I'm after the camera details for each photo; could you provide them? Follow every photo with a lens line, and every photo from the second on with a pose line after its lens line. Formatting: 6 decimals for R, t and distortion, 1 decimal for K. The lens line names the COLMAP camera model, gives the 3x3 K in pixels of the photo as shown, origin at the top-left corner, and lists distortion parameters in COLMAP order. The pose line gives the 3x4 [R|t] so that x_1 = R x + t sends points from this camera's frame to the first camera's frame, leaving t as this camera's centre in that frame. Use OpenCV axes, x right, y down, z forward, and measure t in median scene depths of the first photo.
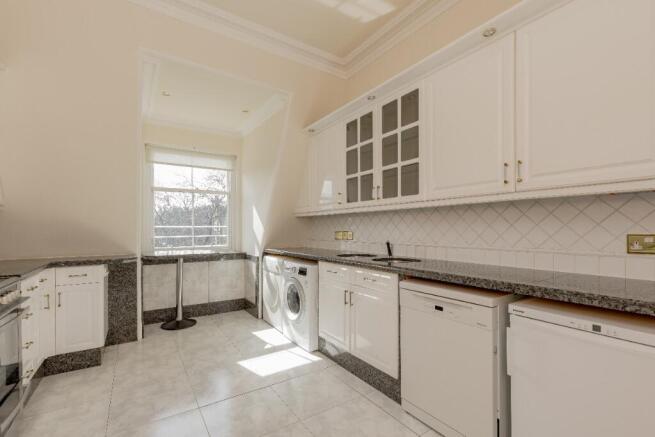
lens RADIAL K [[290.0, 0, 331.8], [0, 290.0, 231.4], [0, 0, 1]] dist [-0.002603, -0.000722]
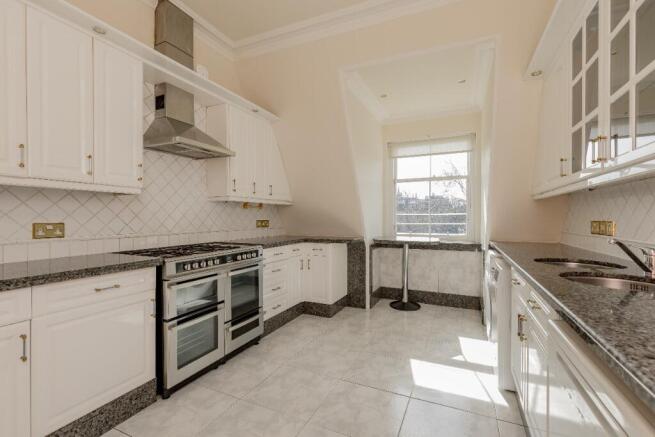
lens RADIAL K [[290.0, 0, 327.5], [0, 290.0, 220.2], [0, 0, 1]] dist [-0.002603, -0.000722]
pose [[0.519544, 0.013275, -0.854341, 0.244448], [-0.007759, 0.999911, 0.010819, -0.004467], [0.854409, 0.001007, 0.519601, 0.207388]]
